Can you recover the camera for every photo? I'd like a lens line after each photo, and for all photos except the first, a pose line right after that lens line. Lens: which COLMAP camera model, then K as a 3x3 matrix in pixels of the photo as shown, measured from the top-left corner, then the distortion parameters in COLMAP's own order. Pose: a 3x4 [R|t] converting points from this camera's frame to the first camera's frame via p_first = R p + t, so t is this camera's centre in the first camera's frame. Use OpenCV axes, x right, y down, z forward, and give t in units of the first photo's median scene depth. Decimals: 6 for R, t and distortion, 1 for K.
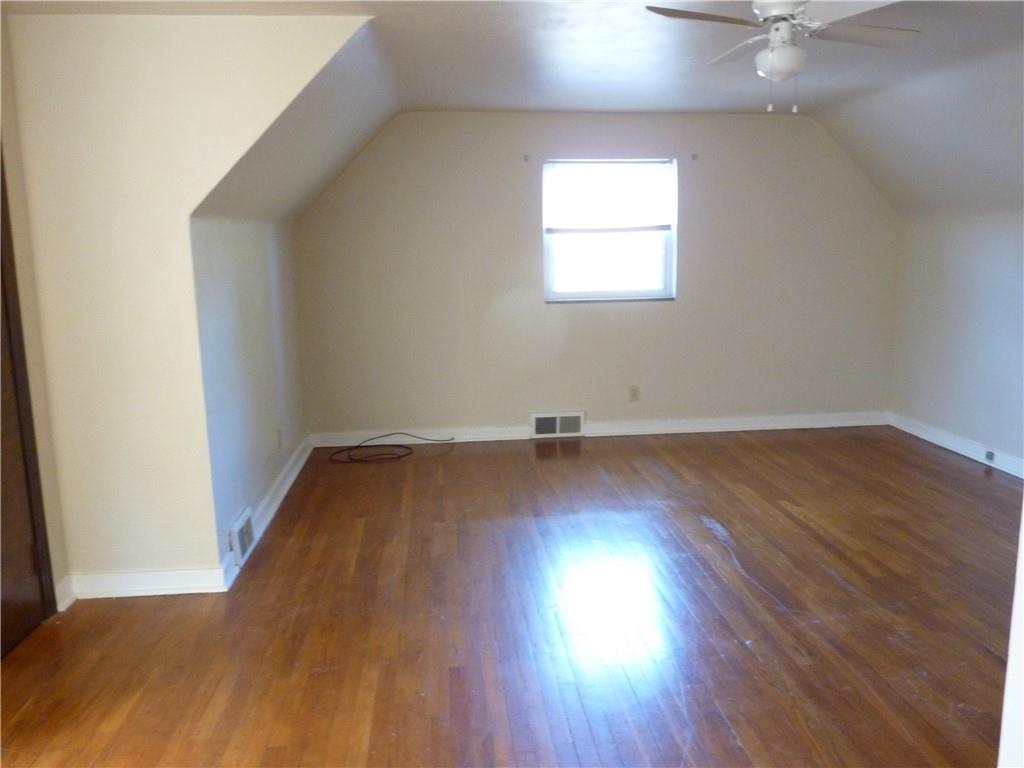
lens RADIAL K [[767.9, 0, 512.0], [0, 767.9, 384.0], [0, 0, 1]] dist [-0.026729, -0.011976]
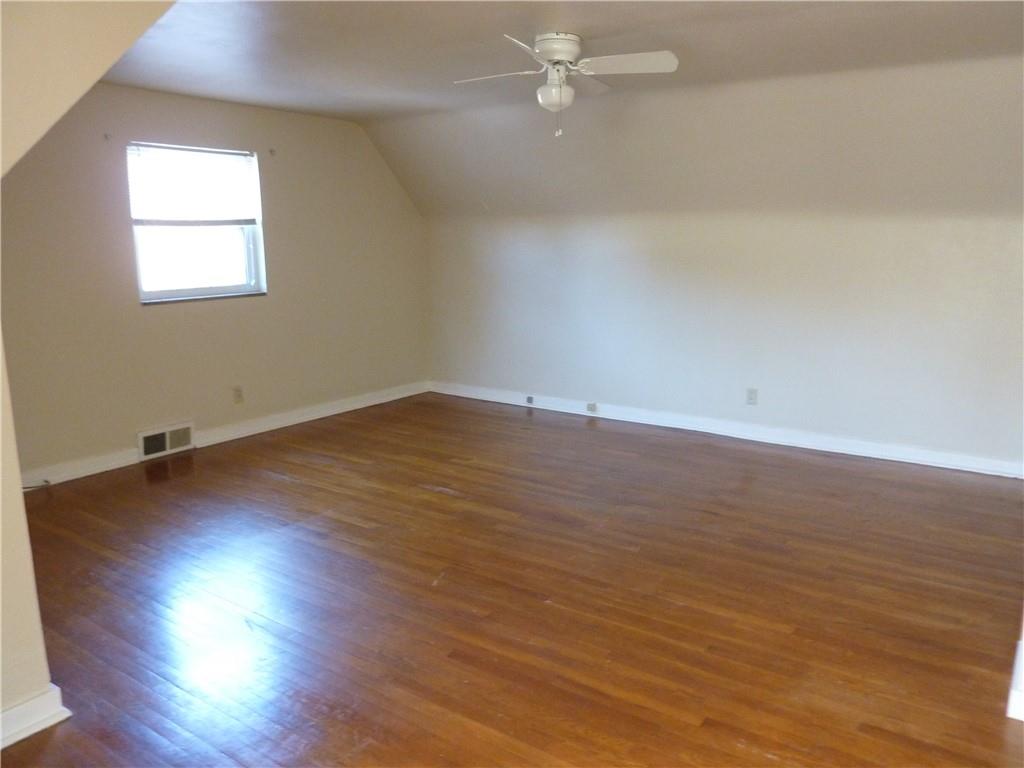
lens RADIAL K [[767.9, 0, 512.0], [0, 767.9, 384.0], [0, 0, 1]] dist [-0.026729, -0.011976]
pose [[0.653003, -0.128942, 0.746298, -0.333934], [0.125257, 0.990217, 0.061487, -0.016500], [-0.746926, 0.053328, 0.662766, 0.110366]]
